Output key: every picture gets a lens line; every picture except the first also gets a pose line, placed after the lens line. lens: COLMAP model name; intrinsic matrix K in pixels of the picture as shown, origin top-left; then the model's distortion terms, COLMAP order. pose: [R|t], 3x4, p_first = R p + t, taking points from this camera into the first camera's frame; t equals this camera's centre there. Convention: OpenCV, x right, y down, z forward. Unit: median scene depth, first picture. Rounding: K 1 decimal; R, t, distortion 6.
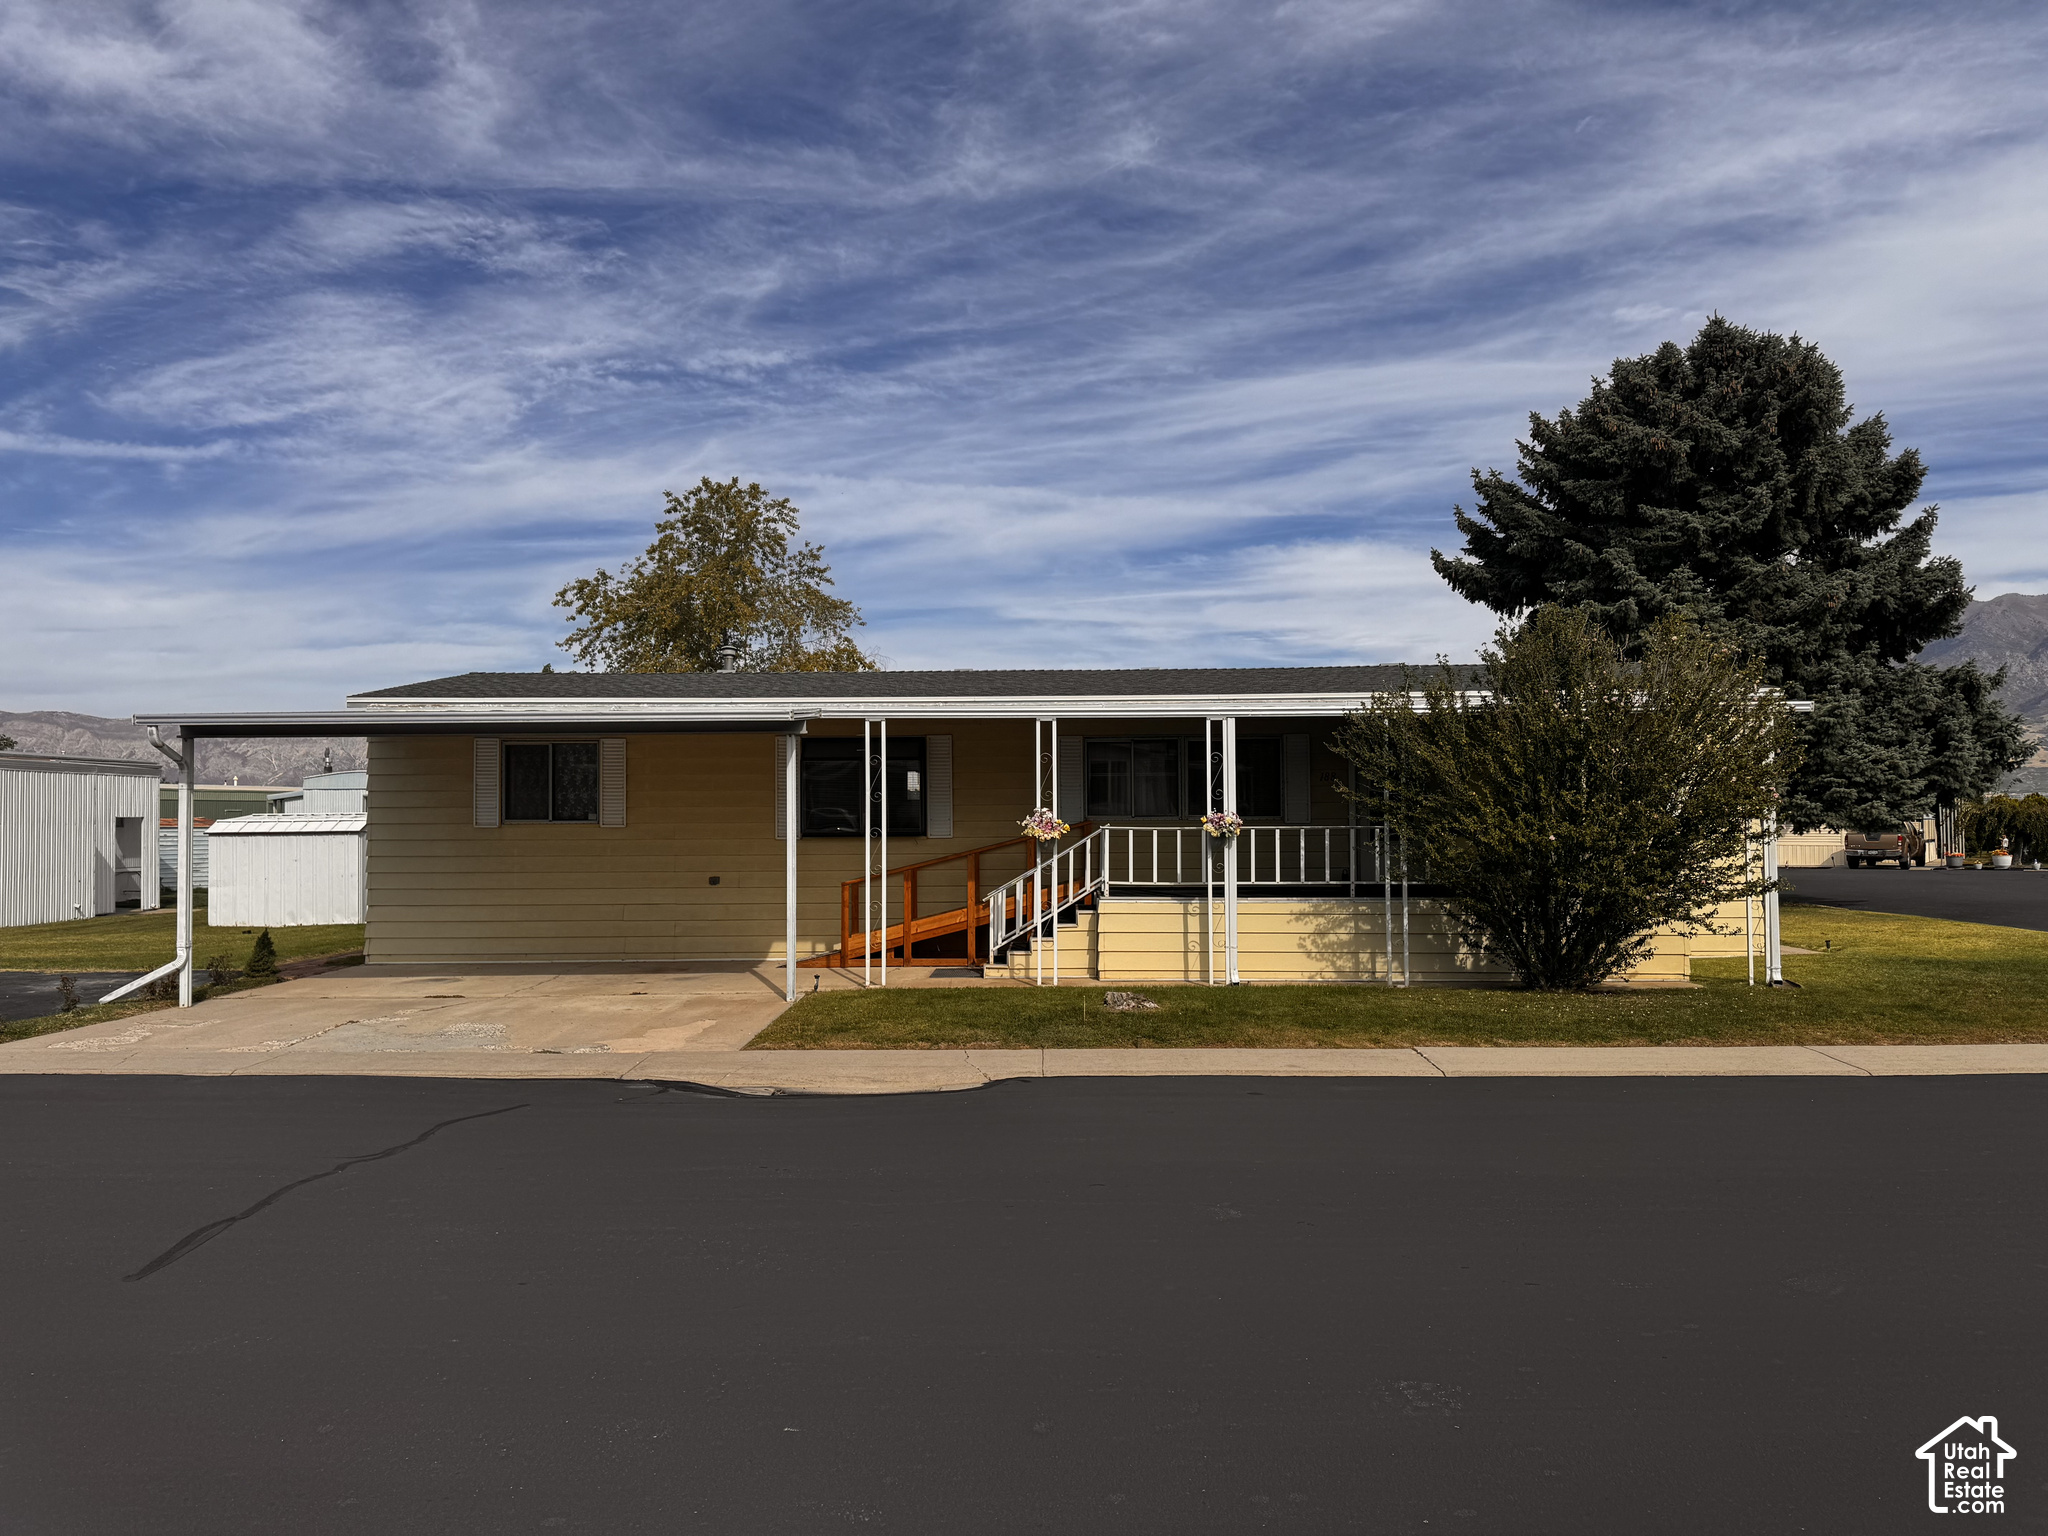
lens RADIAL K [[1468.1, 0, 1030.2], [0, 1468.1, 798.0], [0, 0, 1]] dist [0.009903, -0.007939]
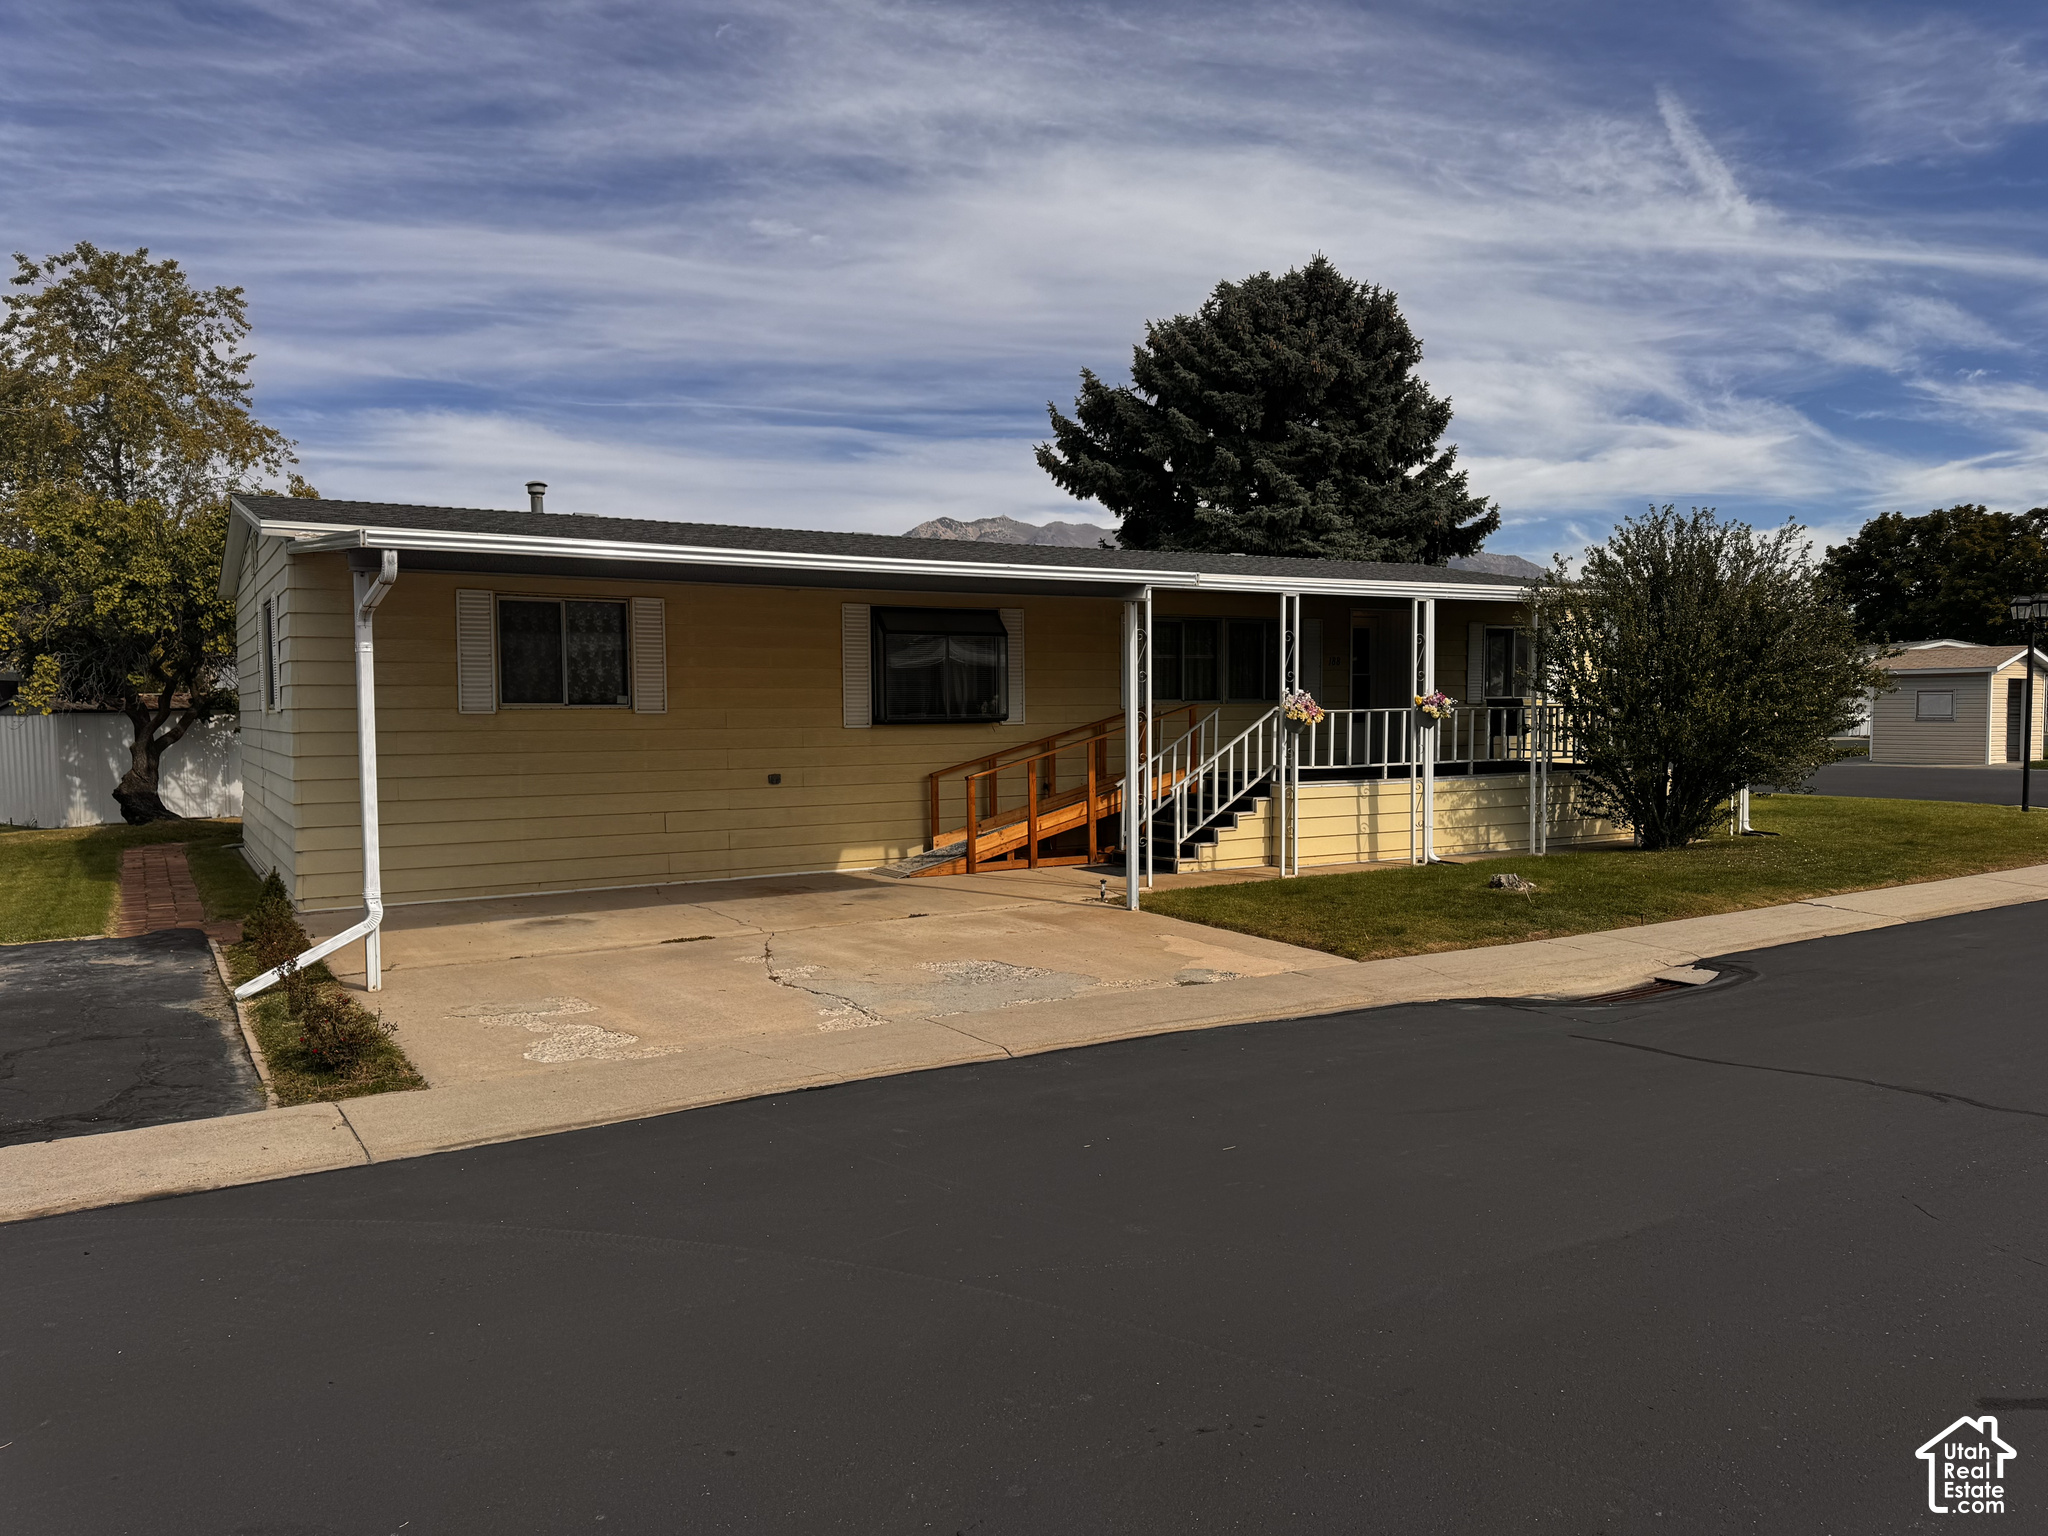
lens RADIAL K [[1429.1, 0, 1027.1], [0, 1429.1, 784.7], [0, 0, 1]] dist [0.007037, -0.004602]
pose [[0.842648, -0.032222, 0.537500, -0.335847], [-0.006638, 0.997511, 0.070205, 0.002485], [-0.538424, -0.062725, 0.840336, 0.169850]]
